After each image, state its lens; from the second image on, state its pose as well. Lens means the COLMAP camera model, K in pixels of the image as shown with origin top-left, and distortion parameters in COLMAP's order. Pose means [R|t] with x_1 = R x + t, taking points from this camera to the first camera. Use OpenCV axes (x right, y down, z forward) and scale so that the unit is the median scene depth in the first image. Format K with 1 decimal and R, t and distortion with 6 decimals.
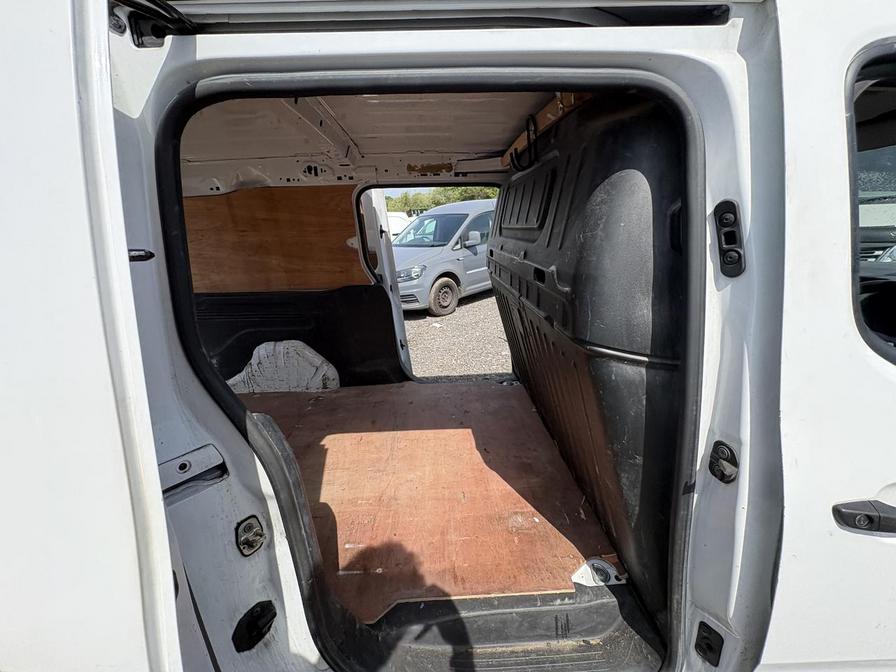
lens RADIAL K [[357.4, 0, 445.9], [0, 357.4, 328.2], [0, 0, 1]] dist [0.000335, 0.000386]
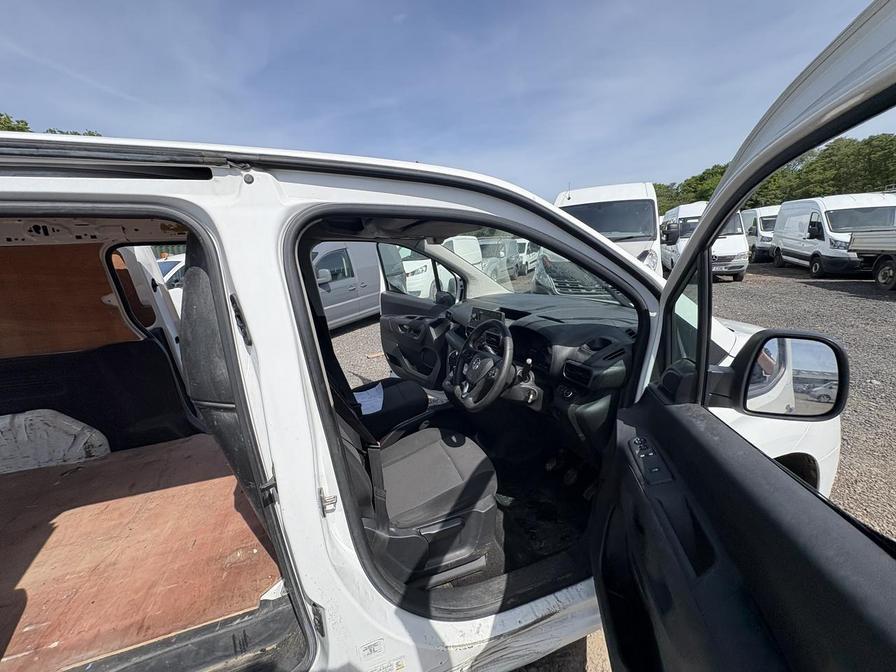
lens RADIAL K [[357.4, 0, 454.6], [0, 357.4, 329.1], [0, 0, 1]] dist [0.000335, 0.000386]
pose [[0.956378, -0.076717, 0.281879, 0.393643], [0.096788, 0.993616, -0.057962, -0.016135], [-0.275633, 0.082716, 0.957698, -0.196626]]
